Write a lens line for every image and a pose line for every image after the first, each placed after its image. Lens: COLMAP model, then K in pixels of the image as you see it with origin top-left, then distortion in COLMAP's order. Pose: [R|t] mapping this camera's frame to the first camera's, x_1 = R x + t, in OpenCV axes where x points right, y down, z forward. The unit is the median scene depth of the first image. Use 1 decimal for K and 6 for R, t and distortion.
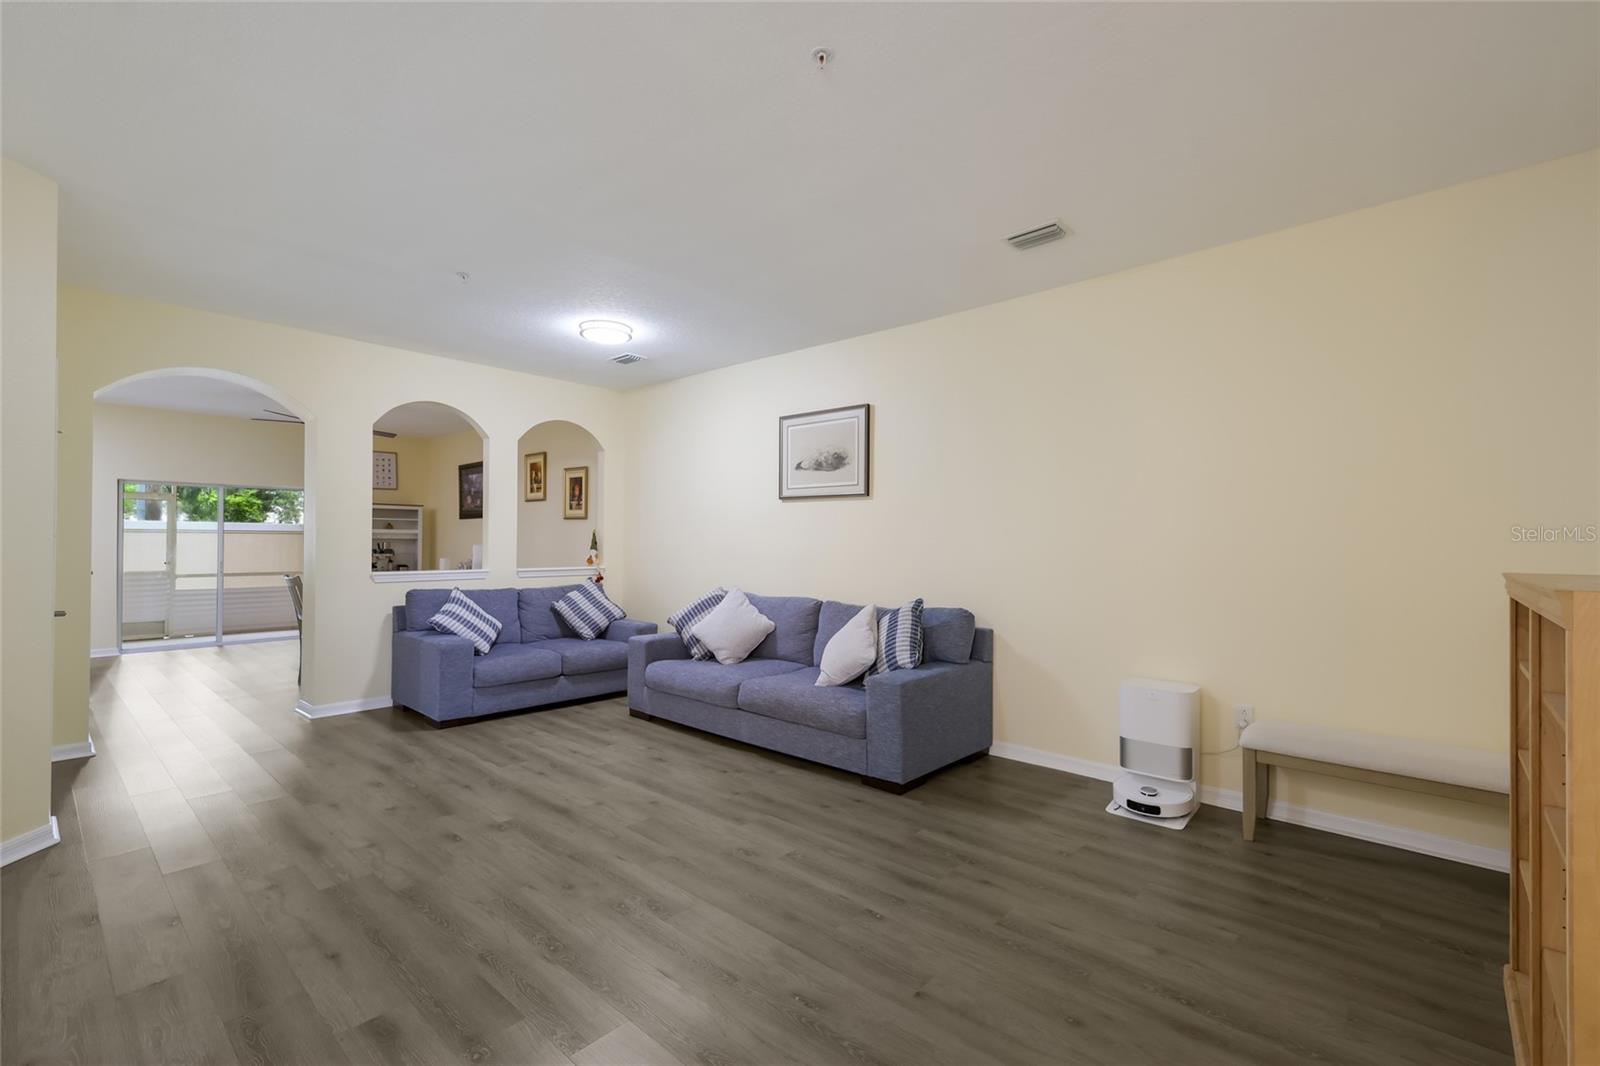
lens RADIAL K [[696.4, 0, 804.7], [0, 696.4, 537.8], [0, 0, 1]] dist [0.004261, -0.001370]
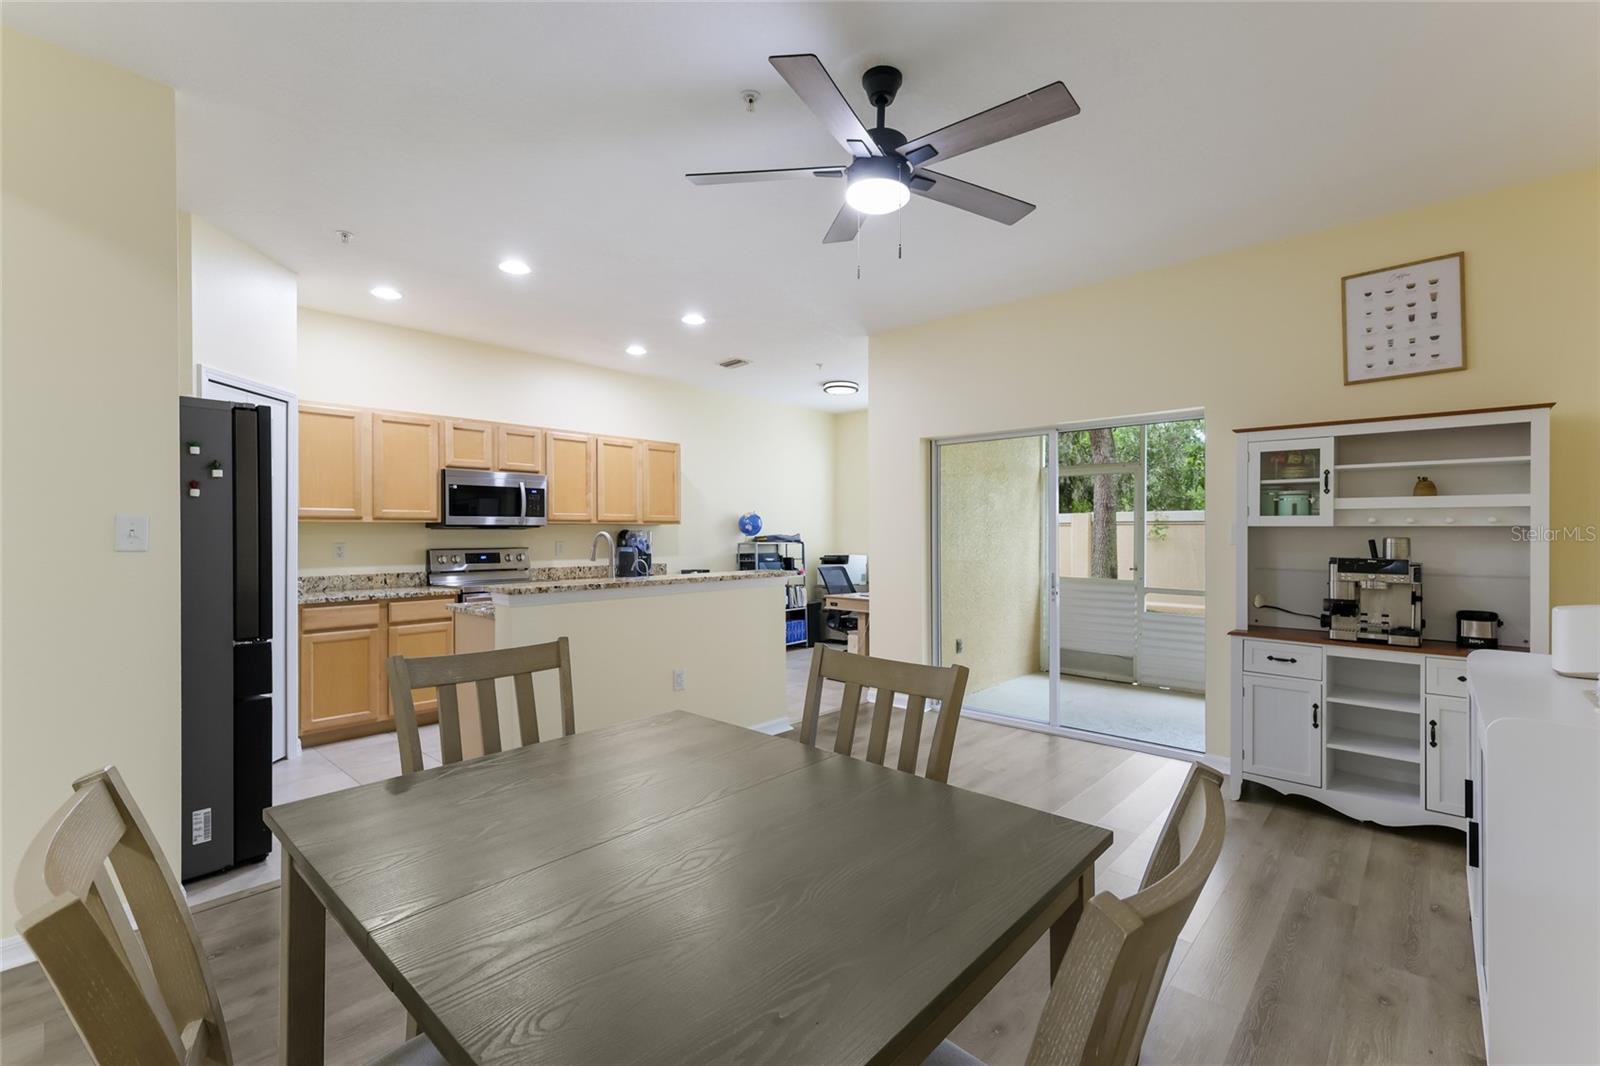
lens RADIAL K [[696.4, 0, 800.3], [0, 696.4, 534.6], [0, 0, 1]] dist [0.004261, -0.001370]
pose [[-0.029146, -0.000451, -0.999575, -0.482136], [0.007884, 0.999969, -0.000681, 0.004973], [0.999544, -0.007901, -0.029142, 1.299412]]
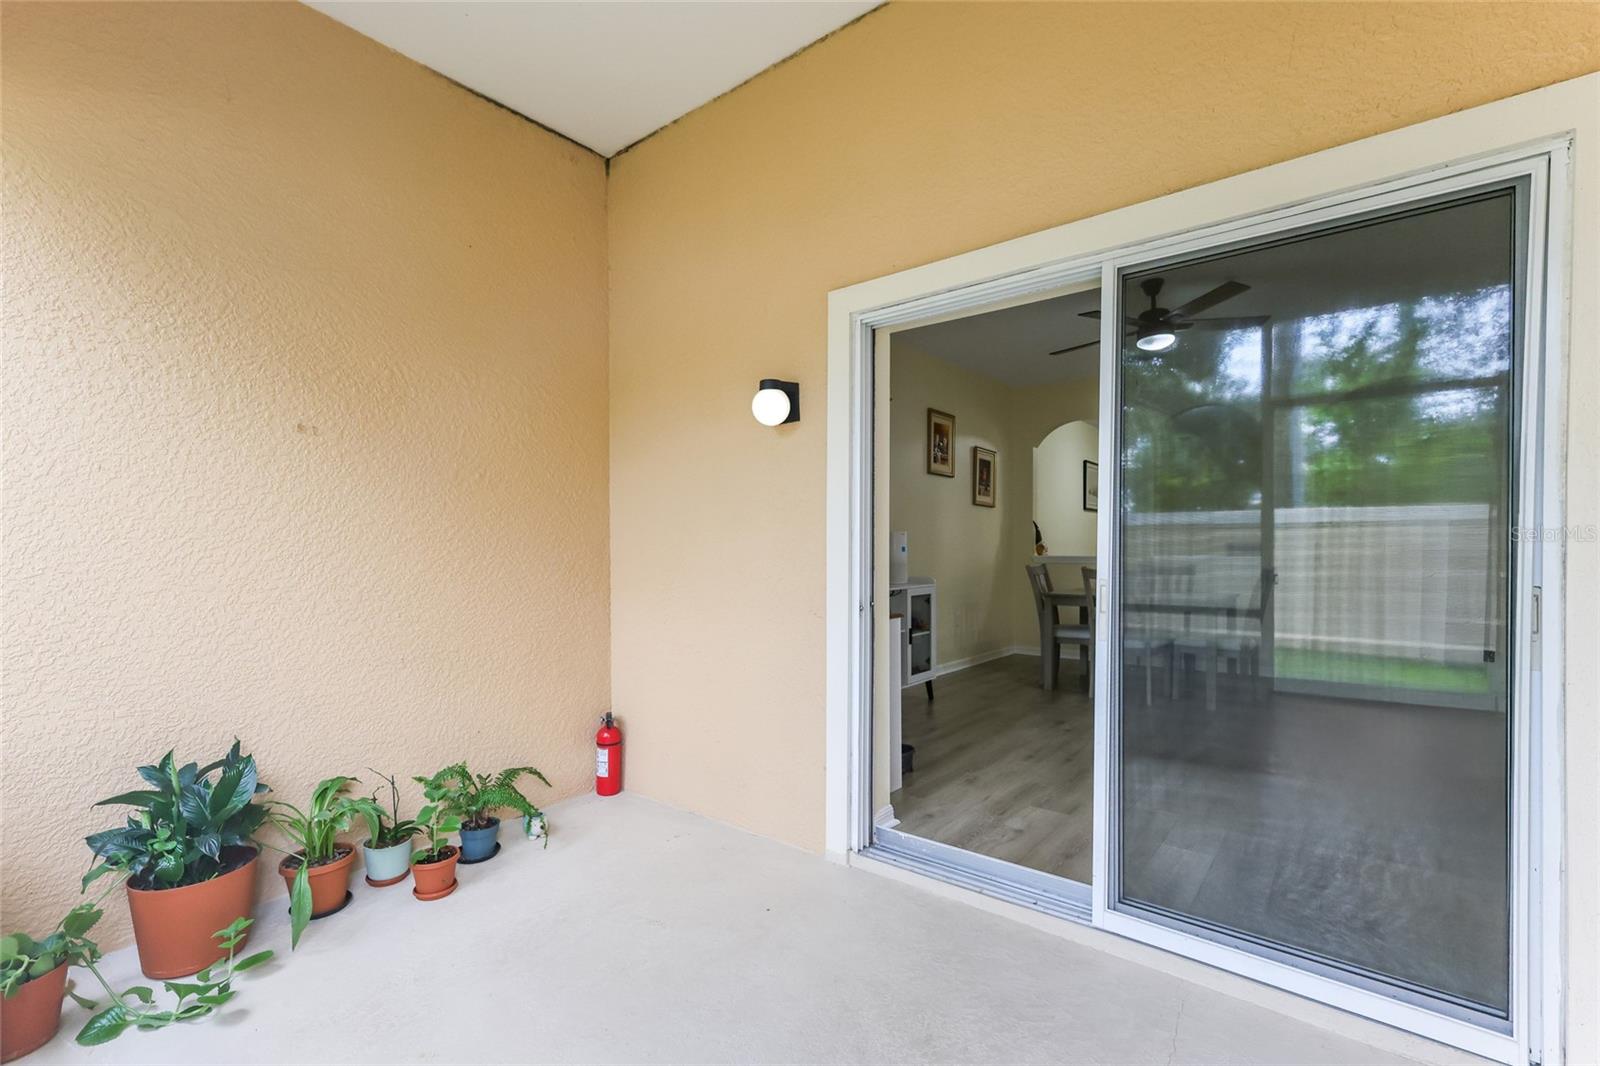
lens RADIAL K [[696.4, 0, 810.3], [0, 696.4, 554.7], [0, 0, 1]] dist [0.004261, -0.001370]
pose [[-0.048160, -0.014226, 0.998738, -1.694872], [-0.008160, 0.999871, 0.013849, 0.035187], [-0.998806, -0.007483, -0.048269, 1.762301]]
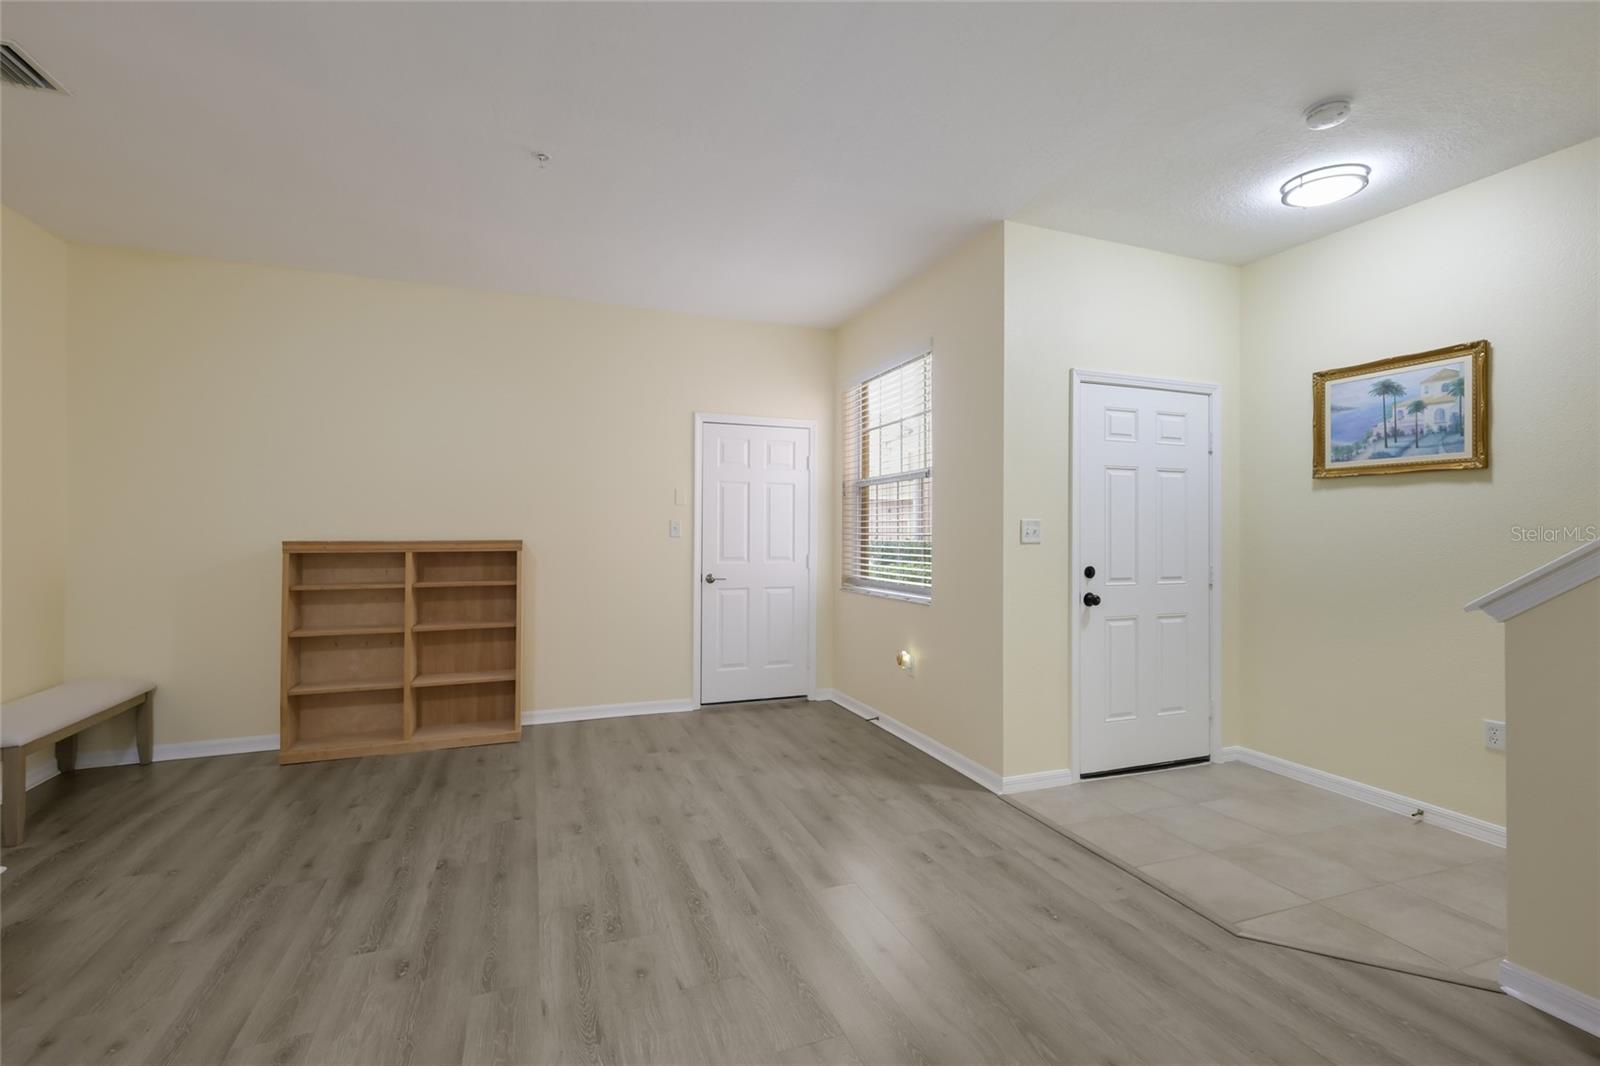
lens RADIAL K [[696.4, 0, 791.6], [0, 696.4, 534.8], [0, 0, 1]] dist [0.004261, -0.001370]
pose [[-0.886821, -0.011452, 0.461971, -0.403452], [-0.009971, 0.999934, 0.005647, 0.002461], [-0.462005, 0.000402, -0.886877, 0.773510]]
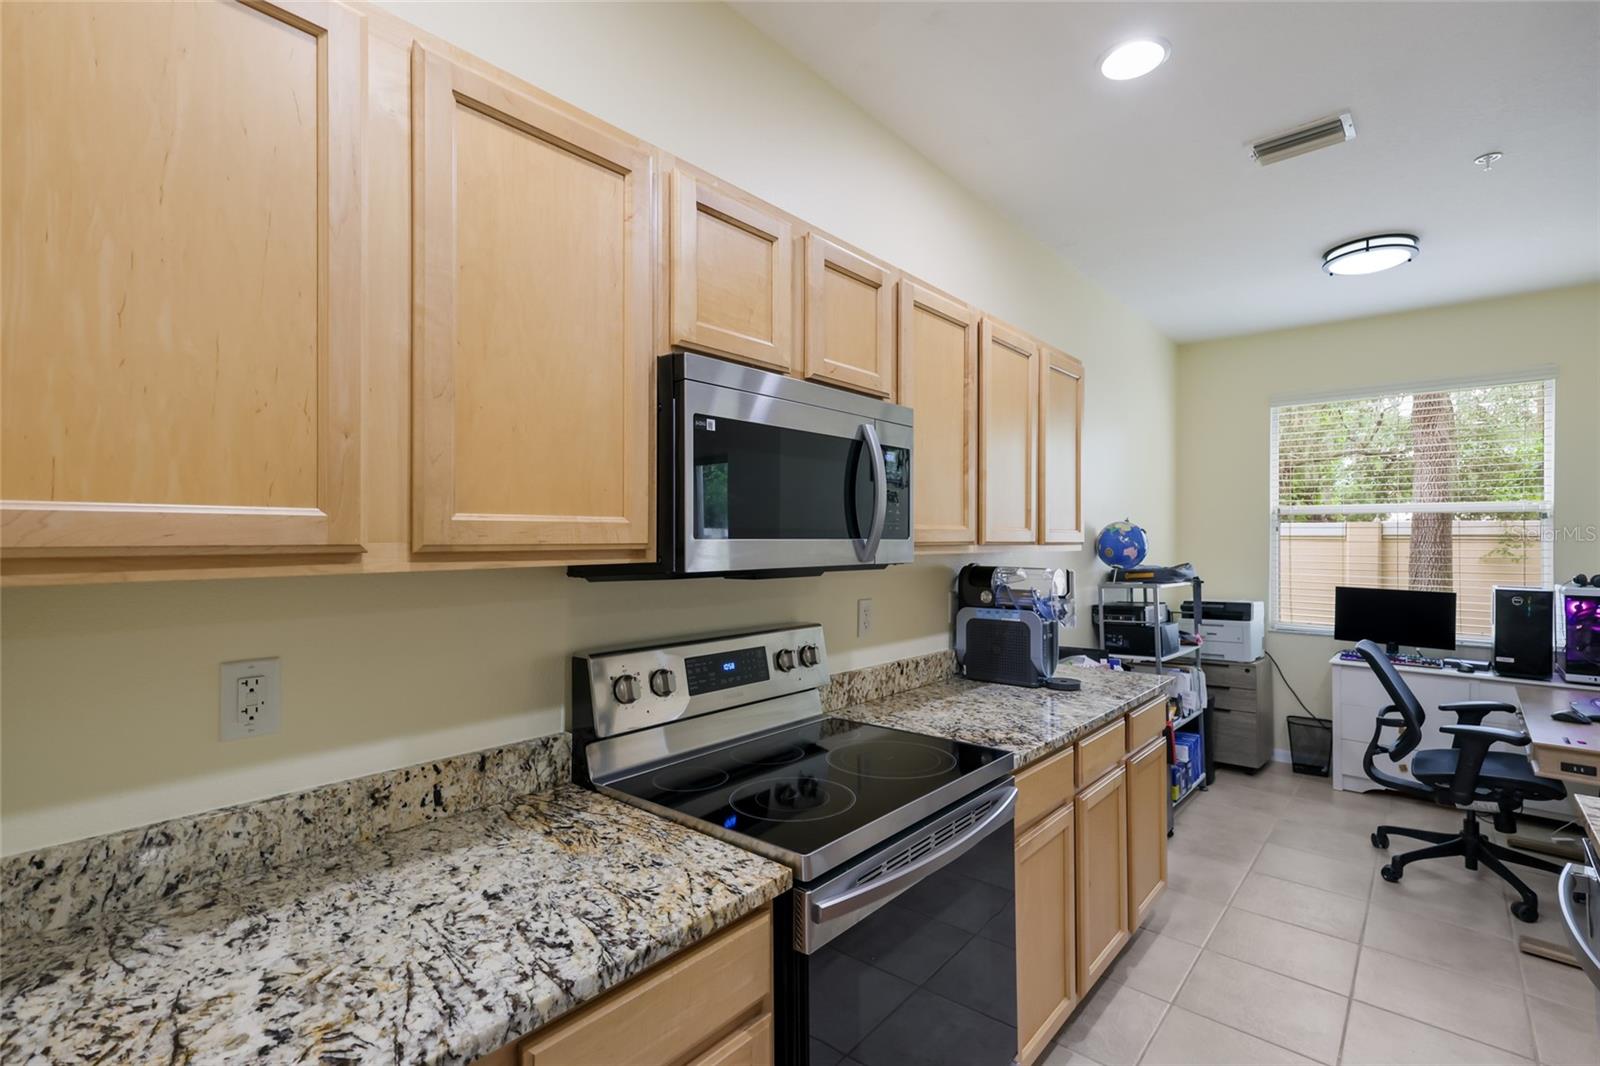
lens RADIAL K [[737.3, 0, 790.3], [0, 737.3, 535.5], [0, 0, 1]] dist [0.005916, 0.000748]
pose [[-0.007880, -0.005587, -0.999953, -1.138982], [0.001473, 0.999983, -0.005599, -0.023404], [0.999968, -0.001517, -0.007872, 0.845362]]
